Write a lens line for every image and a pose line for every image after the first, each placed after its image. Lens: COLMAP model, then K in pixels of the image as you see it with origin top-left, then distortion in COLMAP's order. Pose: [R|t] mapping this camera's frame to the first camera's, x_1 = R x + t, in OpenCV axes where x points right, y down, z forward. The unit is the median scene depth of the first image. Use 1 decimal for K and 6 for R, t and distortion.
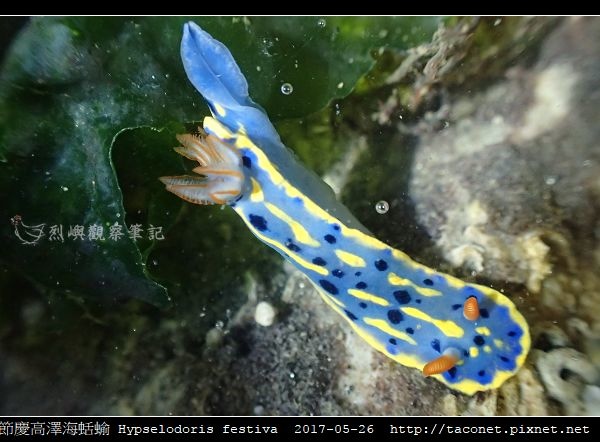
lens RADIAL K [[501.6, 0, 302.2], [0, 501.6, 235.9], [0, 0, 1]] dist [0.005001, 0.009903]
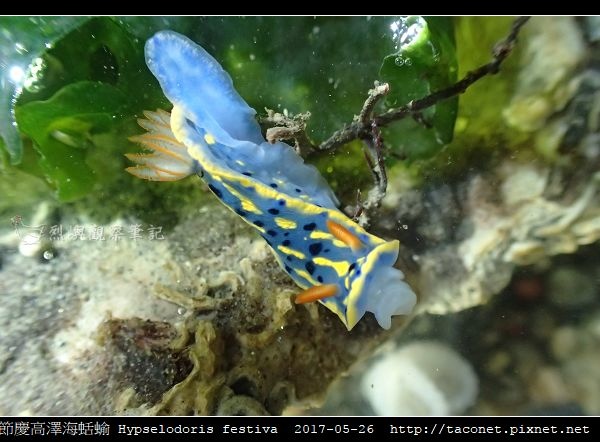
lens RADIAL K [[501.6, 0, 302.2], [0, 501.6, 235.9], [0, 0, 1]] dist [0.005001, 0.009903]
pose [[0.891986, 0.451839, -0.014211, 0.438381], [-0.451955, 0.890646, -0.049868, -0.061052], [-0.009875, 0.050904, 0.998655, -0.038098]]
